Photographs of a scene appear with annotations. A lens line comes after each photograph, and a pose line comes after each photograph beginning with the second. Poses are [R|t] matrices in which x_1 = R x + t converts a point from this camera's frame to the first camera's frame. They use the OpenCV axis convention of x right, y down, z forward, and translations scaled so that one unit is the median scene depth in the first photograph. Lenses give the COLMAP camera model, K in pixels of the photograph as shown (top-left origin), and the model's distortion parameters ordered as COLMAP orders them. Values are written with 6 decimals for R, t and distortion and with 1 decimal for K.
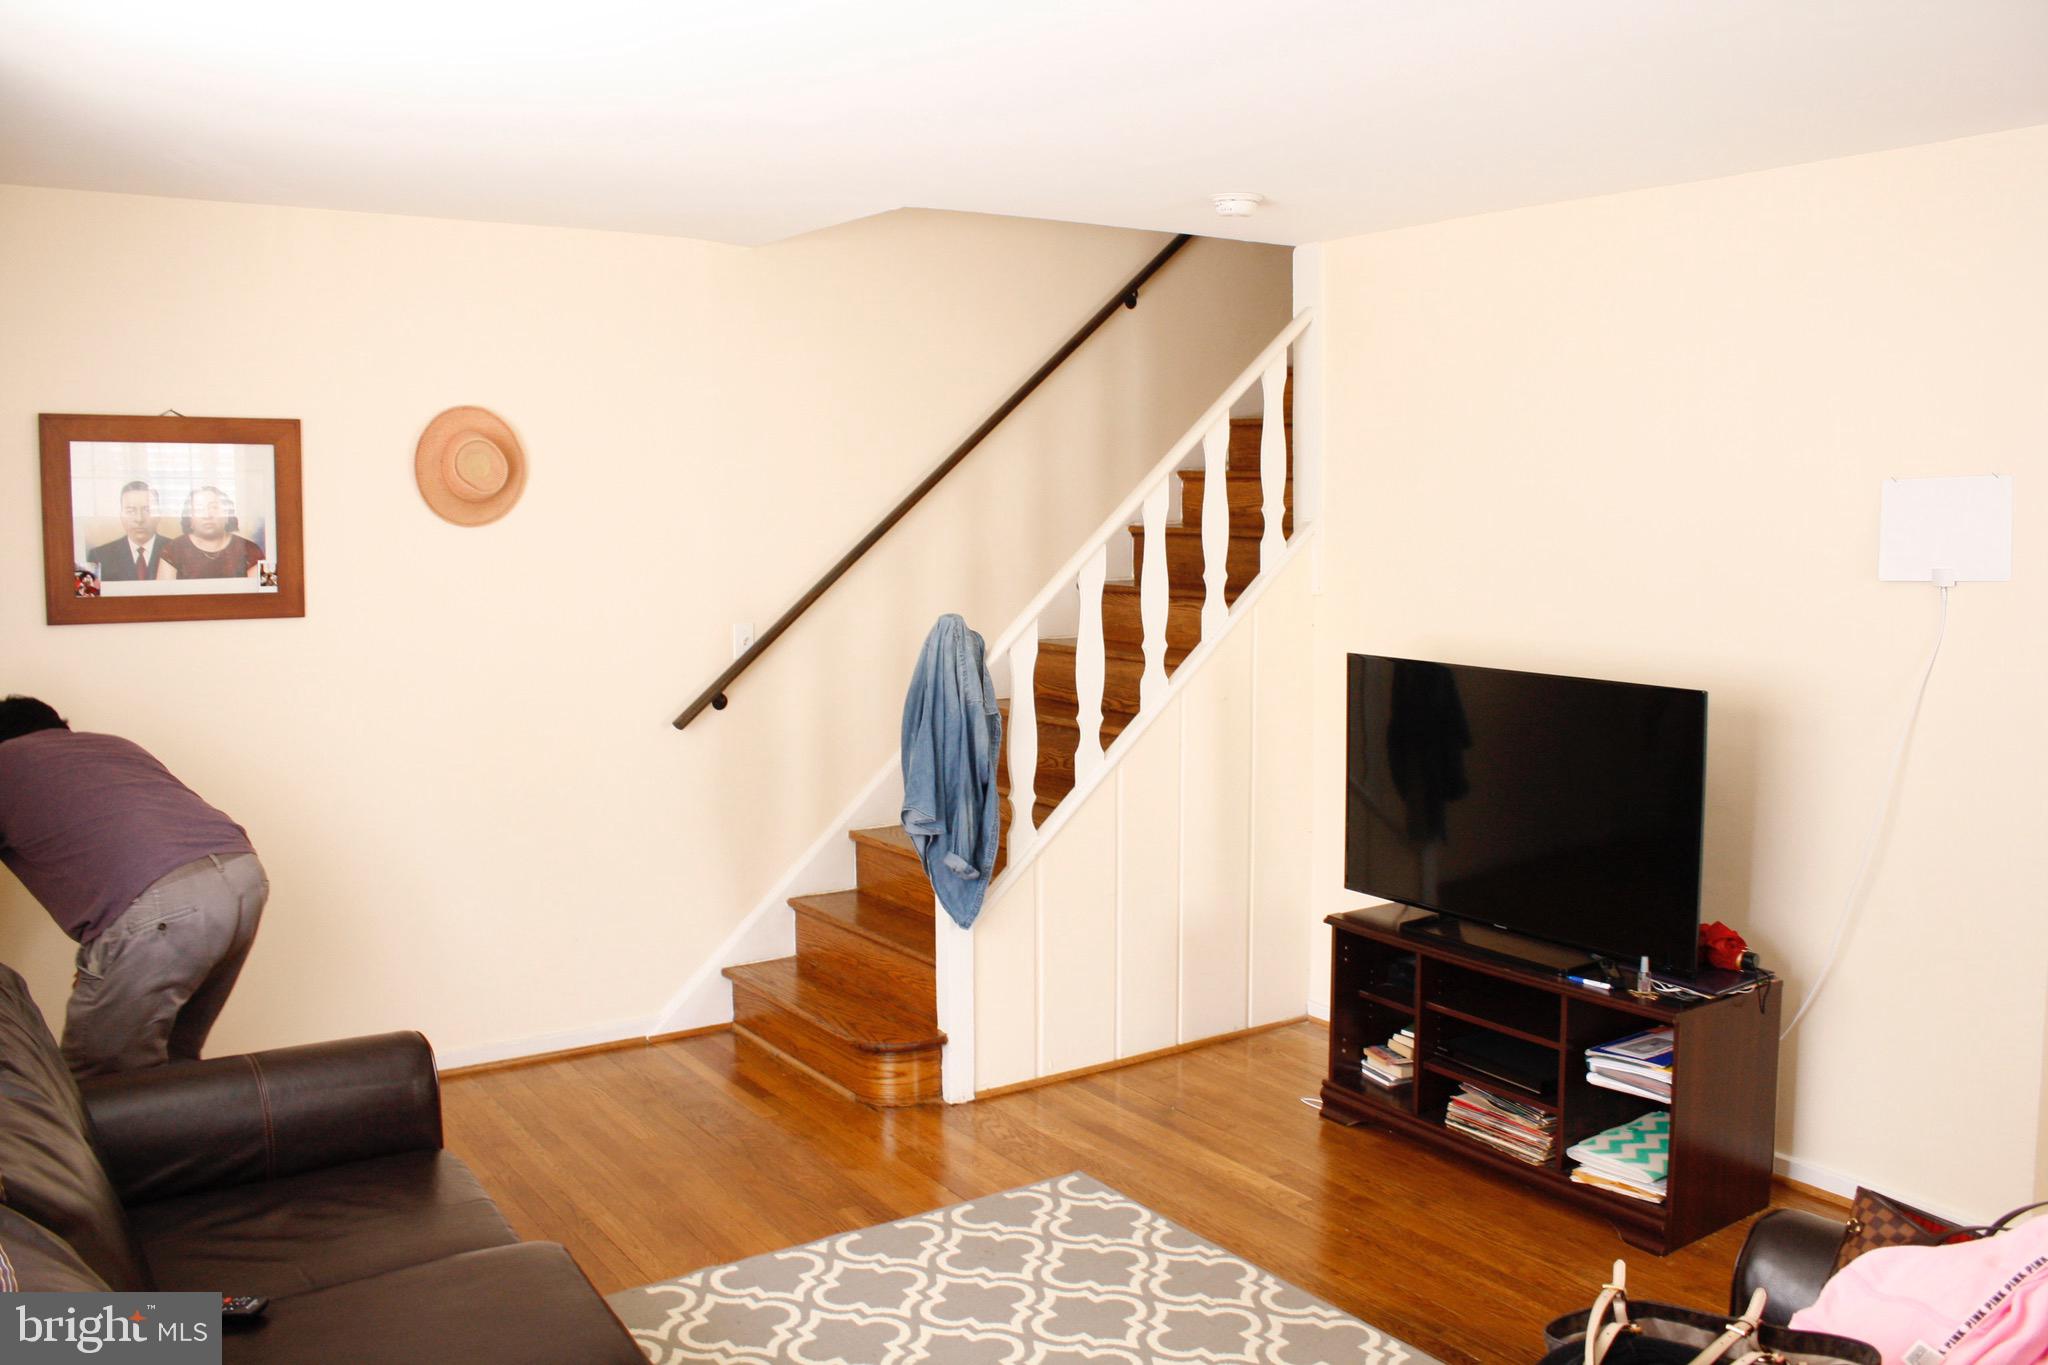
lens RADIAL K [[1731.2, 0, 1018.5], [0, 1731.2, 662.2], [0, 0, 1]] dist [-0.157159, 0.158286]
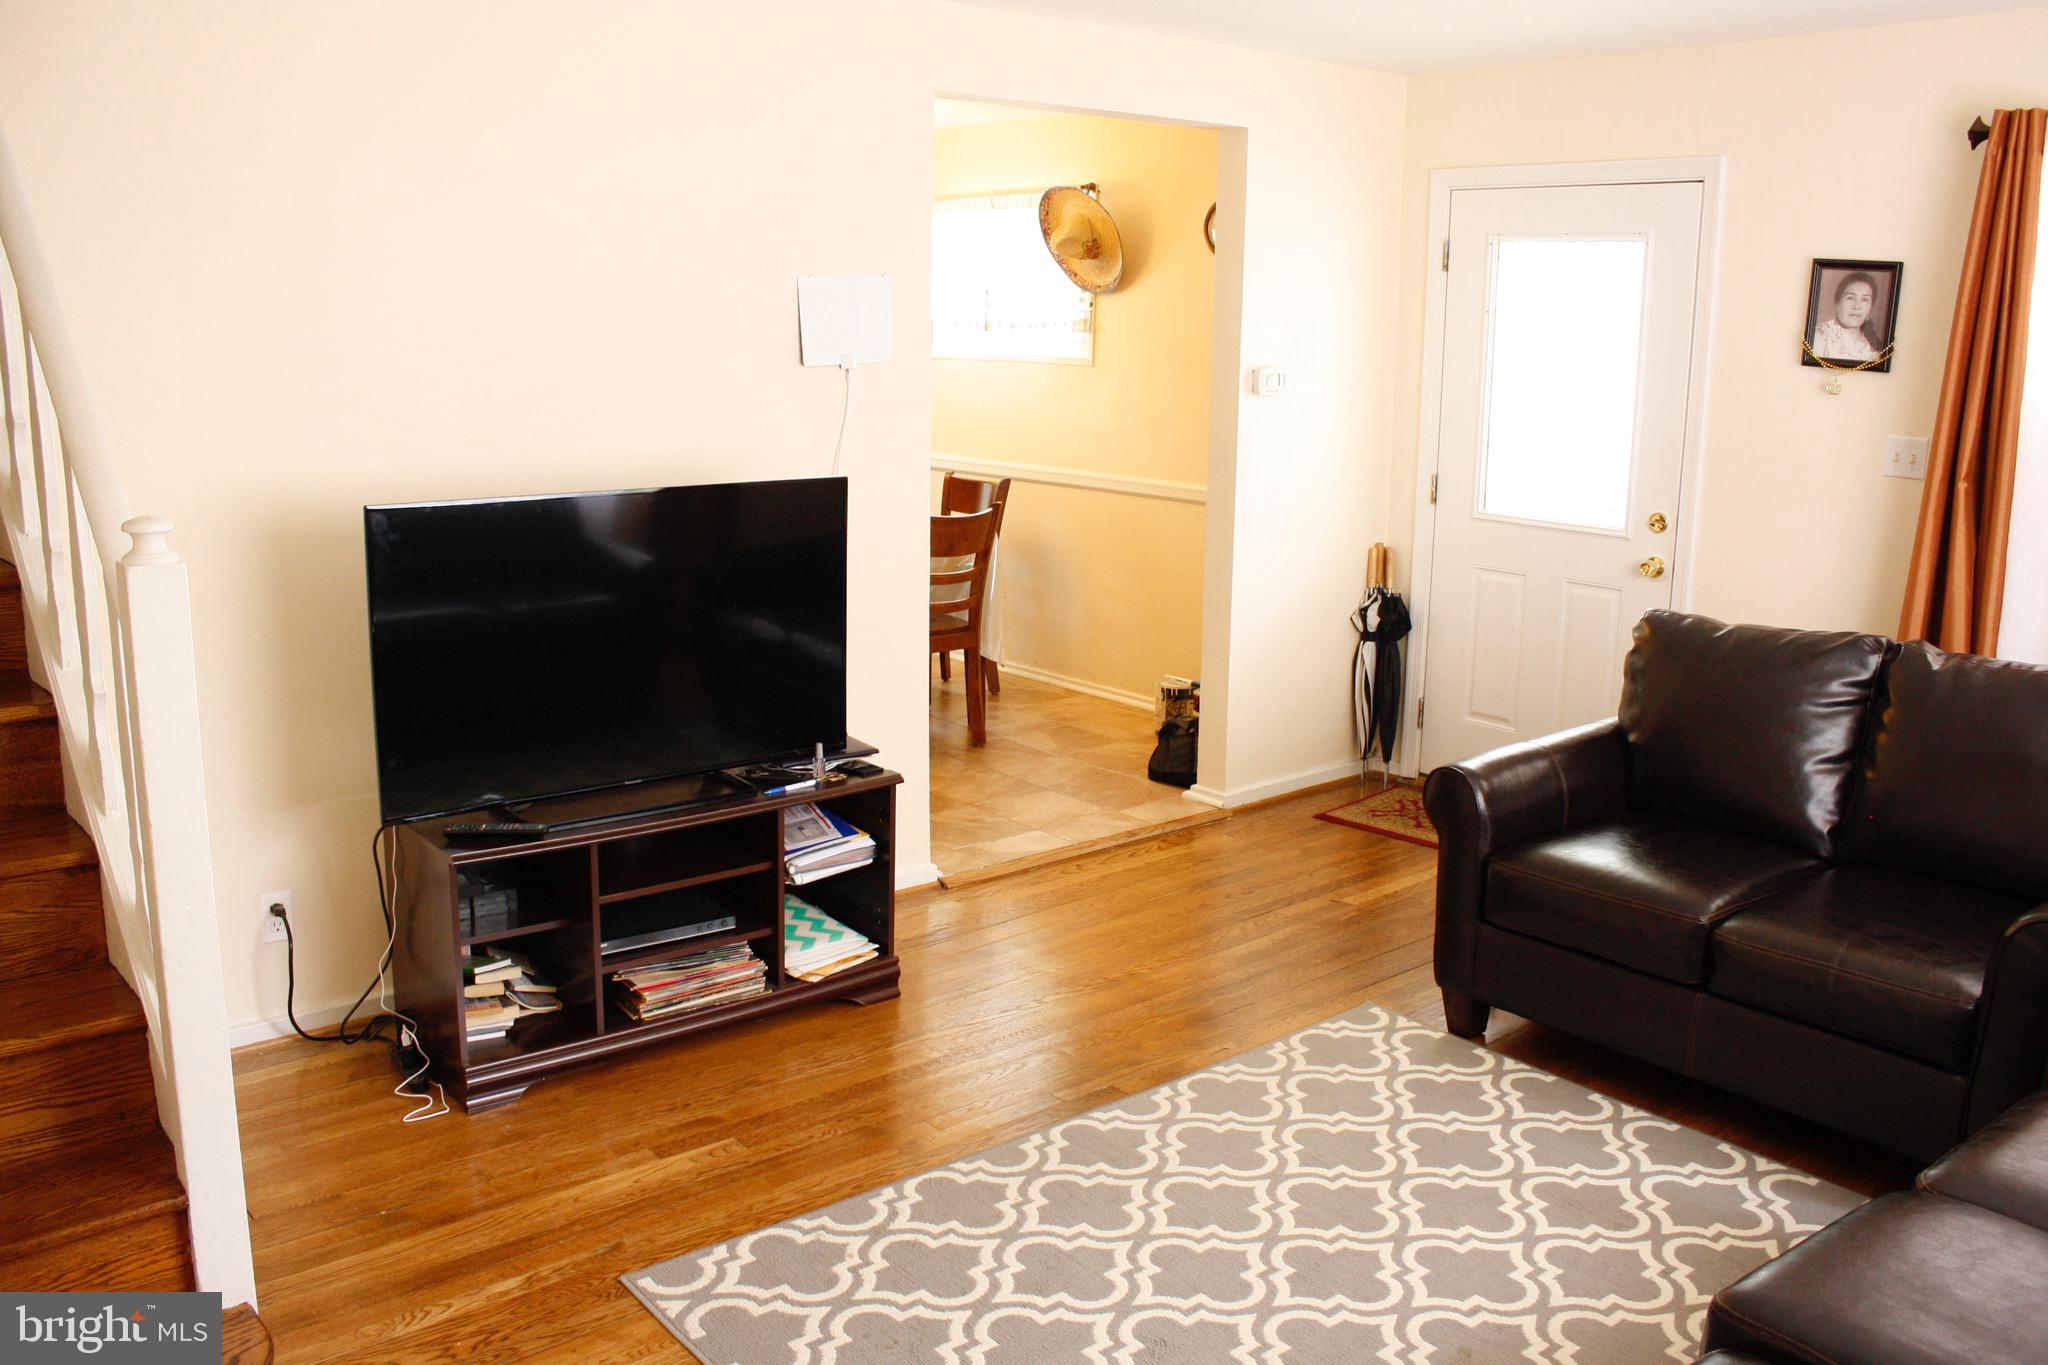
lens RADIAL K [[1731.2, 0, 1018.5], [0, 1731.2, 662.2], [0, 0, 1]] dist [-0.157159, 0.158286]
pose [[-0.069697, -0.202251, 0.976851, -0.633577], [0.085797, 0.974388, 0.207862, -0.079761], [-0.993872, 0.098298, -0.050559, 0.901240]]
